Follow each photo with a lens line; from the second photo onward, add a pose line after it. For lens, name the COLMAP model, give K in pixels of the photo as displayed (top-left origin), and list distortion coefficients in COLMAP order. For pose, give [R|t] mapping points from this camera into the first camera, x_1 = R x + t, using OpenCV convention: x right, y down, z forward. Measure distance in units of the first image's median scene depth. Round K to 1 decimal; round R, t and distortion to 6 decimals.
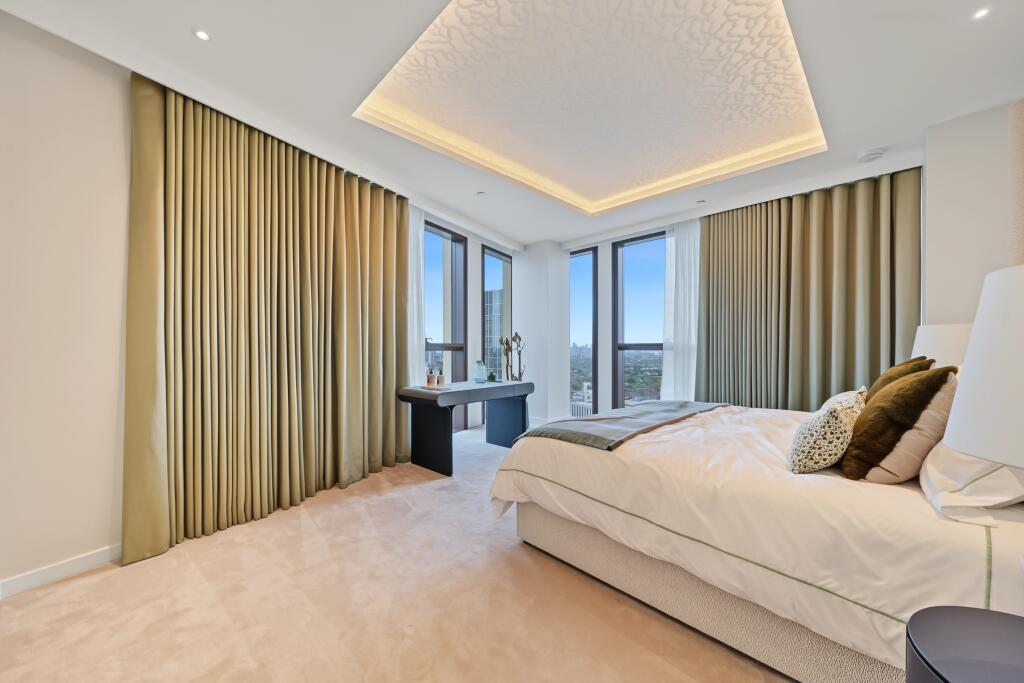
lens RADIAL K [[373.6, 0, 508.1], [0, 373.6, 345.9], [0, 0, 1]] dist [-0.001243, -0.000276]
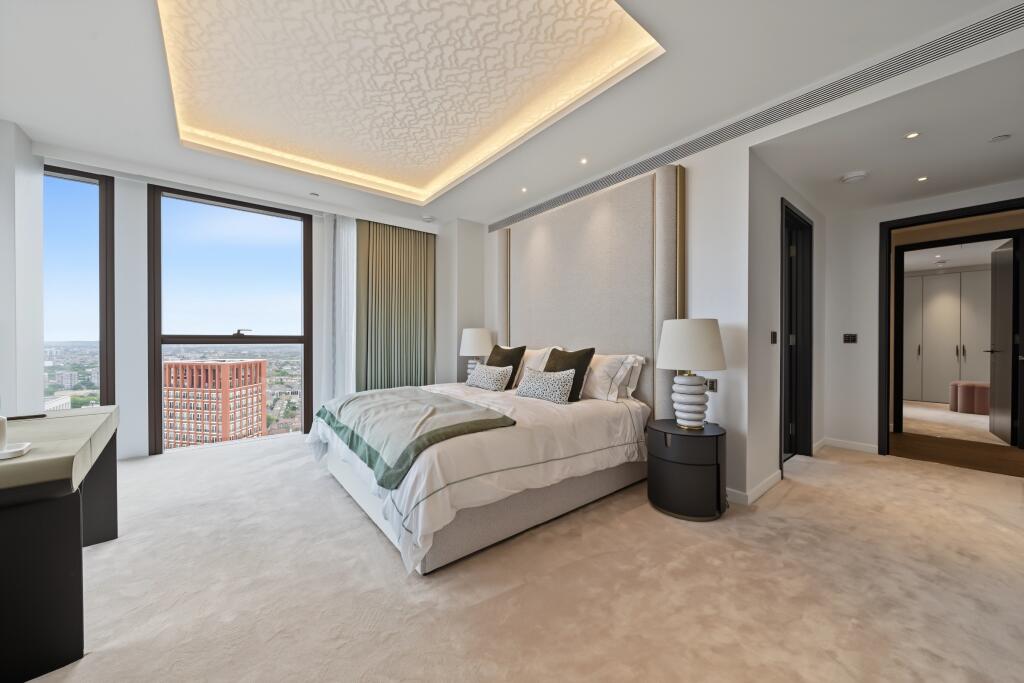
lens RADIAL K [[356.9, 0, 505.5], [0, 356.9, 342.4], [0, 0, 1]] dist [-0.001050, -0.000014]
pose [[0.112059, -0.003263, 0.993696, -0.480332], [-0.003487, 0.999987, 0.003677, 0.004437], [-0.993695, -0.003877, 0.112046, 0.489845]]
